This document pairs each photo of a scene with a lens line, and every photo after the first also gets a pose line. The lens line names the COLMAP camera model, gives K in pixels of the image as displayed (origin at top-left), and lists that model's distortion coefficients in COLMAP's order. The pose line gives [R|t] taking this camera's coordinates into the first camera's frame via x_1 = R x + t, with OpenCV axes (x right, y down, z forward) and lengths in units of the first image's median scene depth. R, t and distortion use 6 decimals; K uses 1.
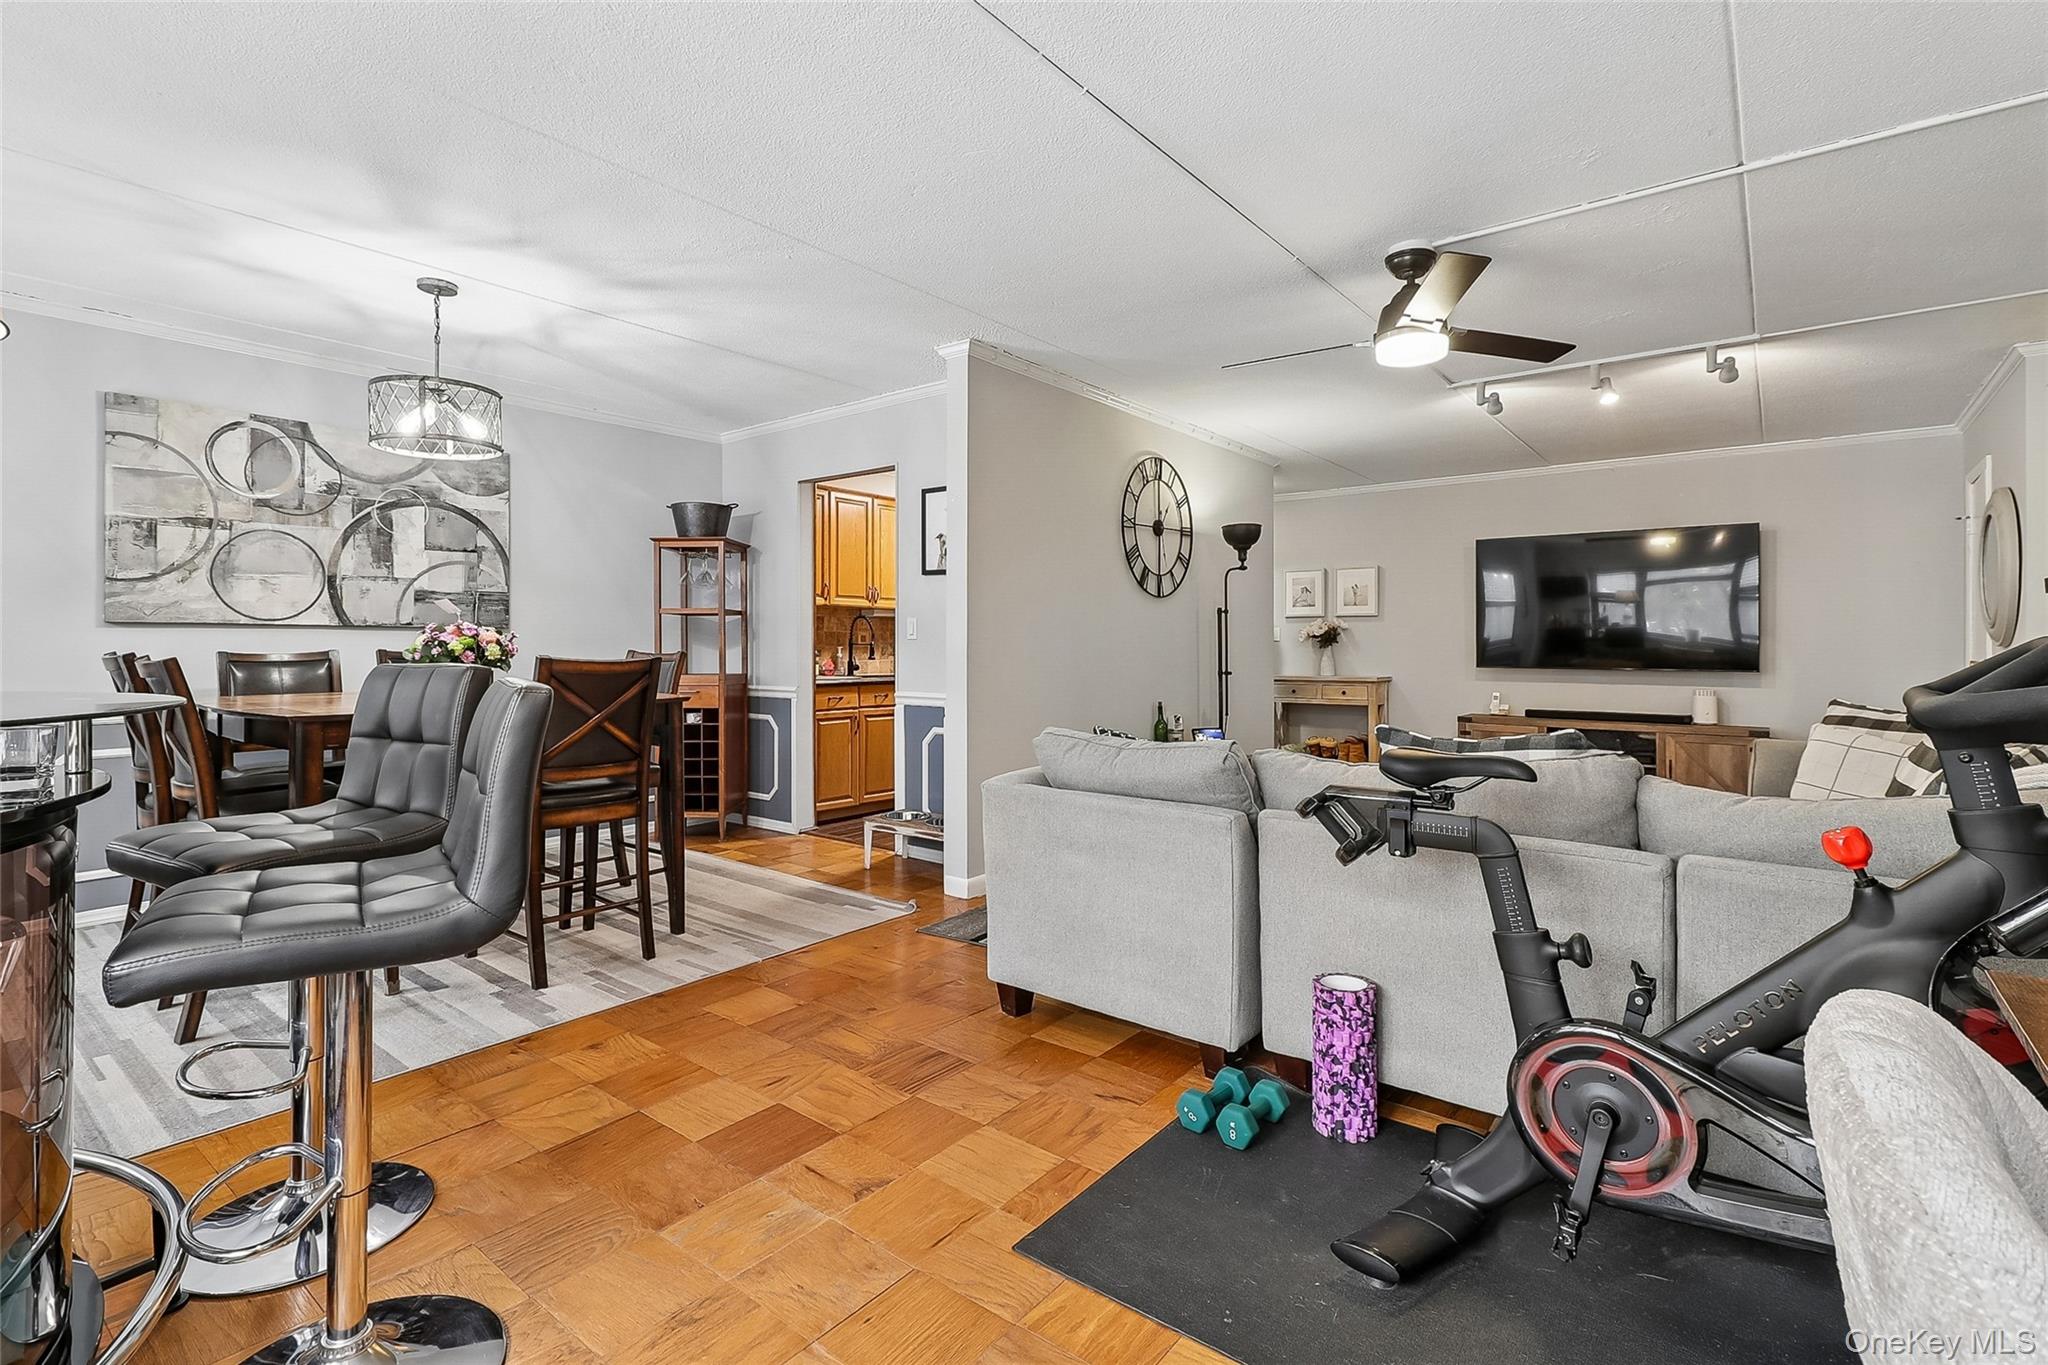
lens RADIAL K [[946.0, 0, 1029.1], [0, 946.0, 642.7], [0, 0, 1]] dist [0.004538, -0.001572]
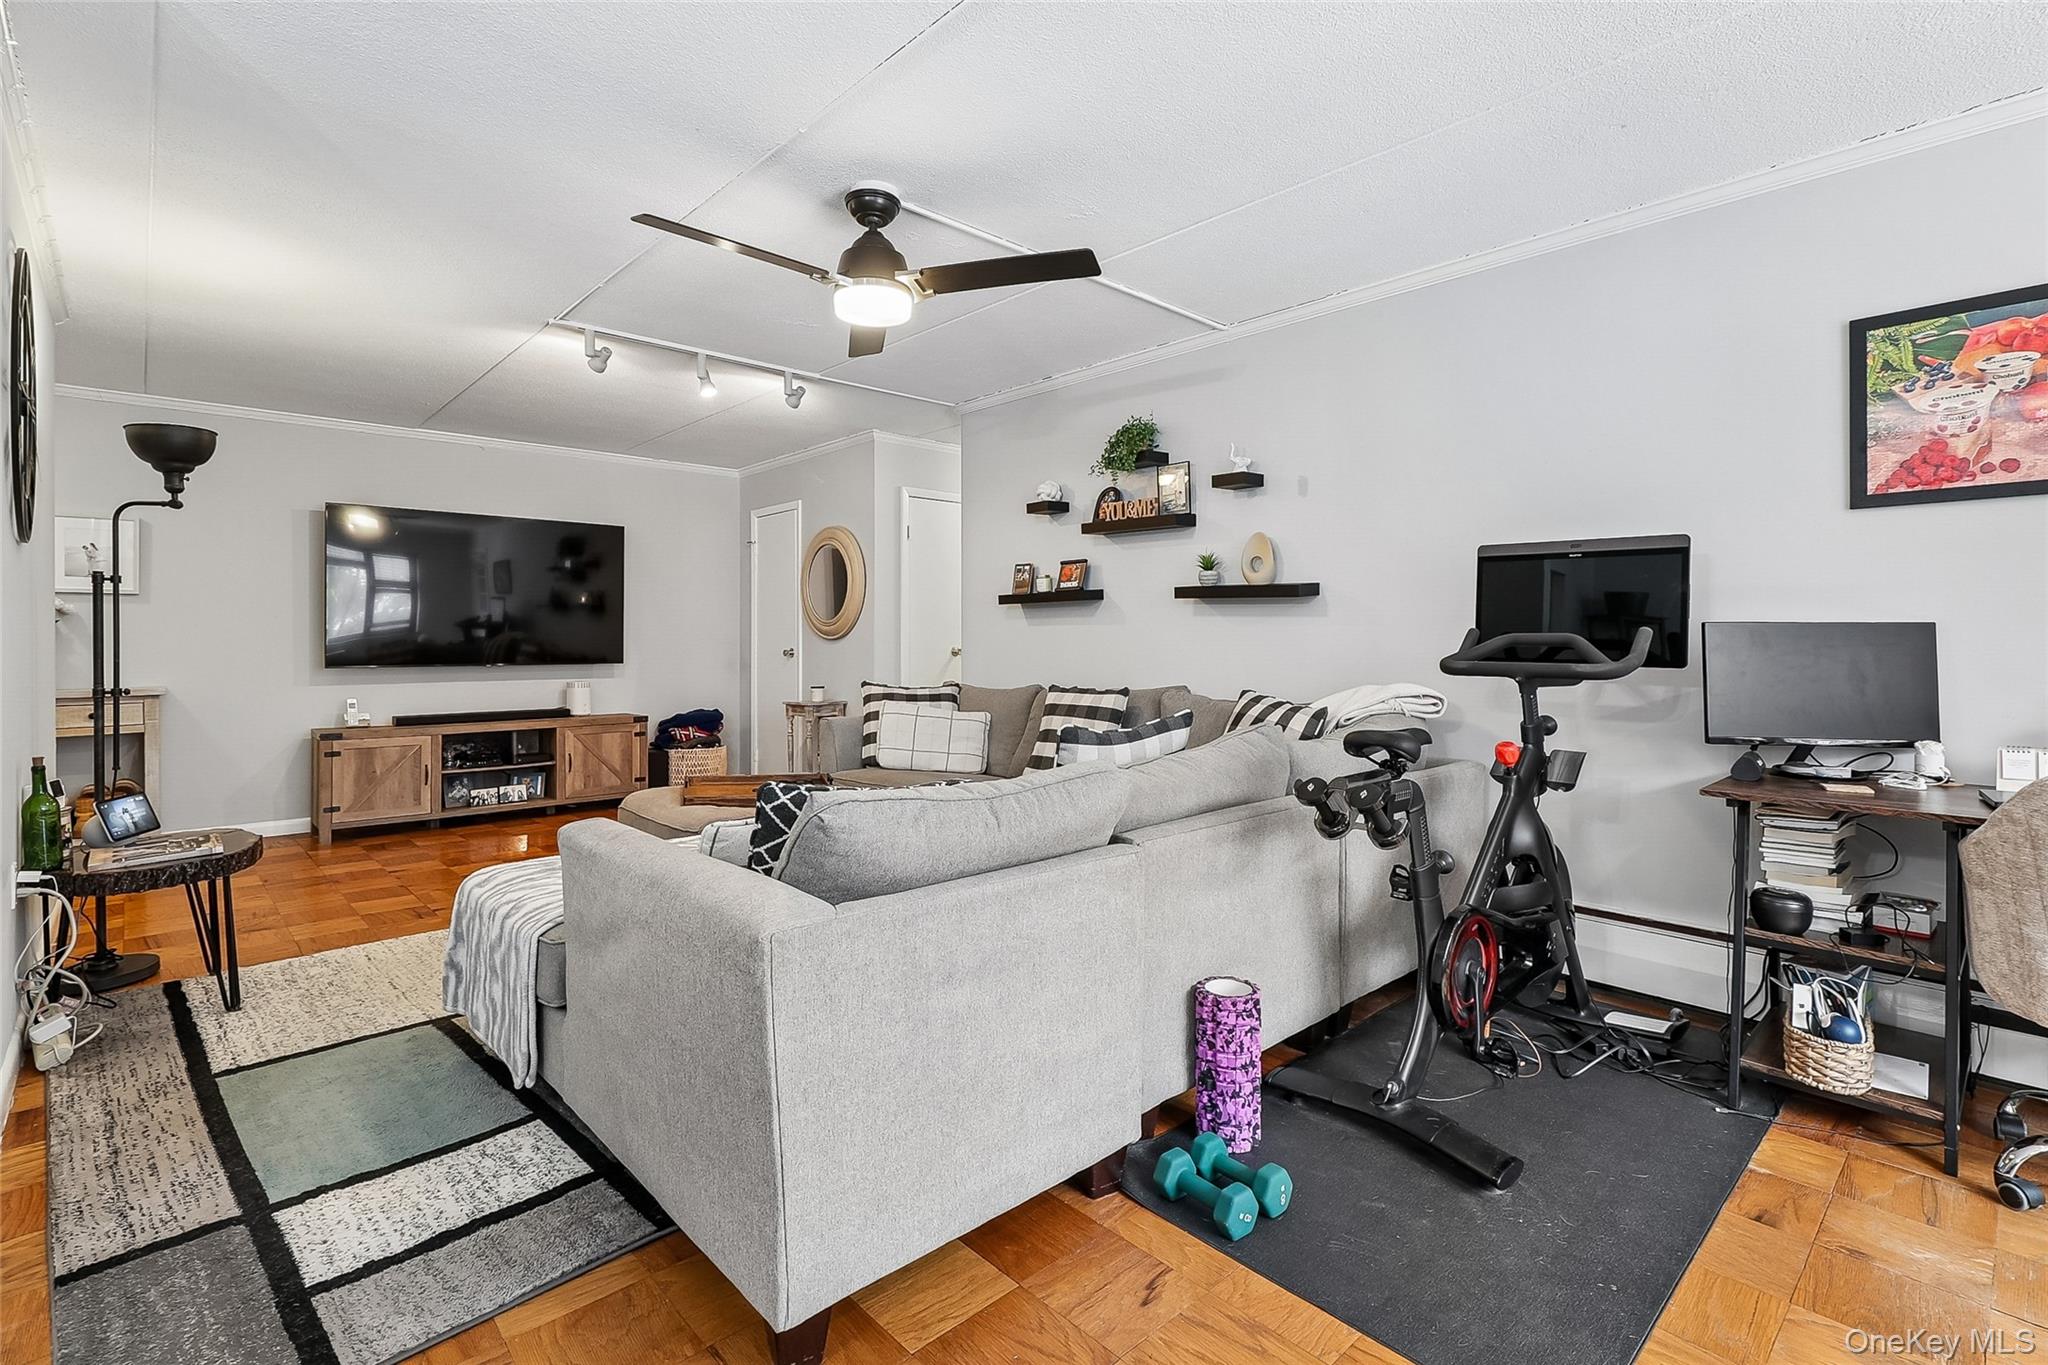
lens RADIAL K [[946.0, 0, 1023.0], [0, 946.0, 634.8], [0, 0, 1]] dist [0.004538, -0.001572]
pose [[0.160055, 0.002800, 0.987104, -0.318569], [-0.002102, 0.999995, -0.002496, -0.000305], [-0.987106, -0.001676, 0.160060, 0.506947]]
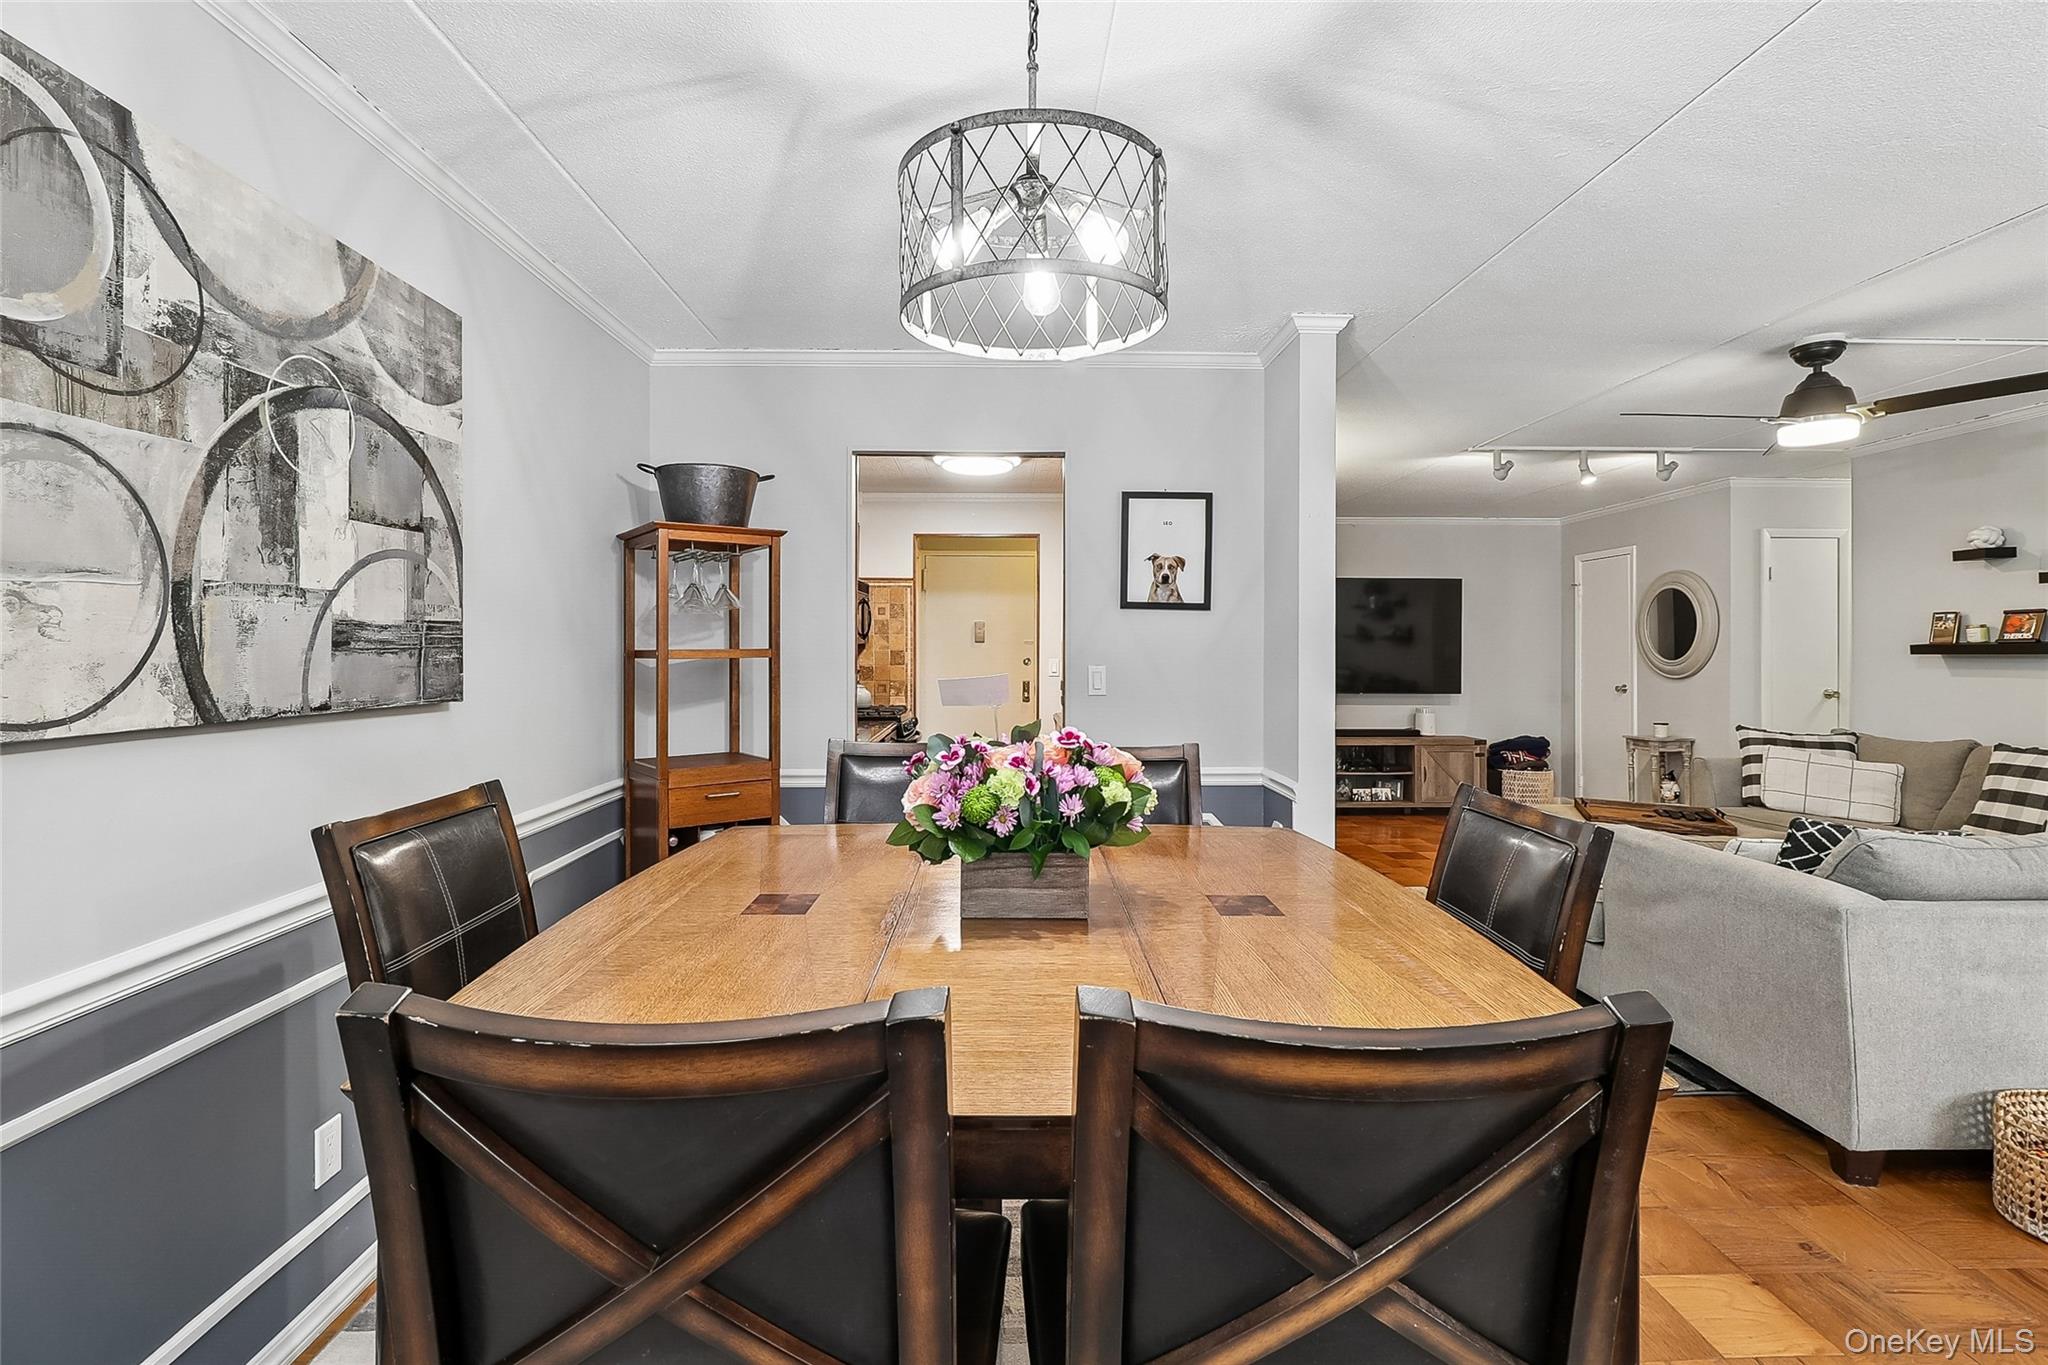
lens RADIAL K [[946.0, 0, 1031.2], [0, 946.0, 645.7], [0, 0, 1]] dist [0.004538, -0.001572]
pose [[0.766996, 0.001138, 0.641651, -0.698553], [-0.002112, 0.999997, 0.000751, -0.046988], [-0.641648, -0.001931, 0.766997, 0.525356]]
